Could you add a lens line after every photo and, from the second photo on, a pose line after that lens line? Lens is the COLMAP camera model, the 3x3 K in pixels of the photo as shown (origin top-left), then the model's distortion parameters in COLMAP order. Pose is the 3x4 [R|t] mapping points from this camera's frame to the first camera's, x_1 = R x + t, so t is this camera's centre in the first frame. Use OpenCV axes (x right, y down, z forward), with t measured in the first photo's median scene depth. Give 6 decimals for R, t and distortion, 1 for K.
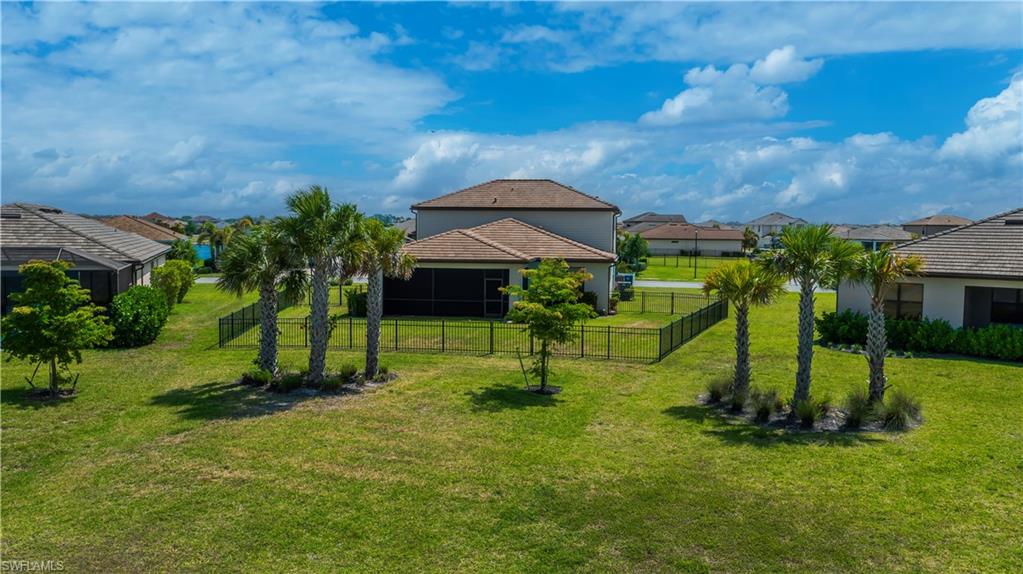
lens RADIAL K [[812.5, 0, 483.4], [0, 812.5, 287.2], [0, 0, 1]] dist [-0.025112, 0.009028]
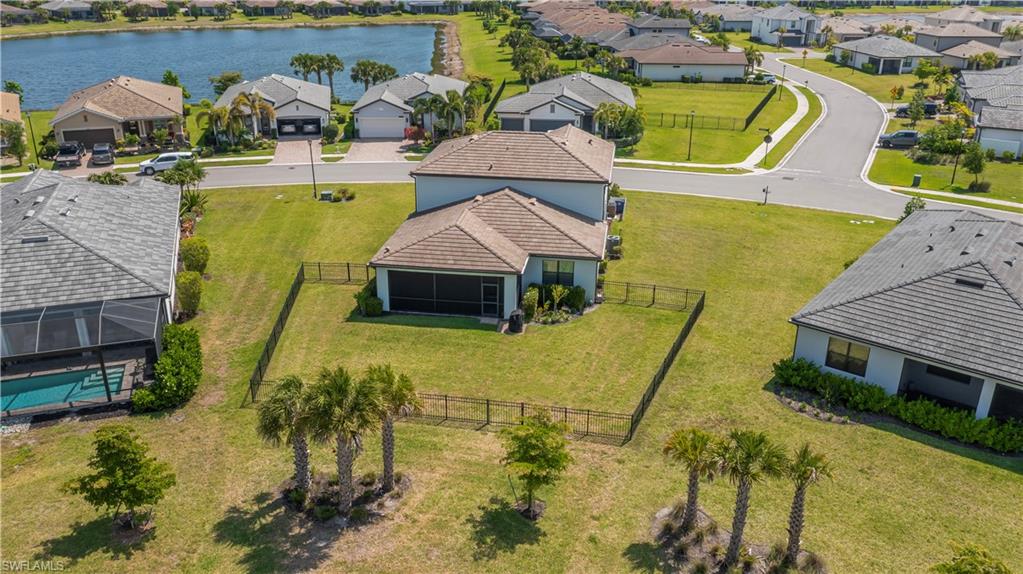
lens RADIAL K [[812.5, 0, 483.4], [0, 812.5, 287.2], [0, 0, 1]] dist [-0.025112, 0.009028]
pose [[0.999963, -0.008535, -0.000772, 0.005337], [0.008352, 0.950444, 0.310782, -0.451565], [-0.001918, -0.310777, 0.950481, -0.048829]]
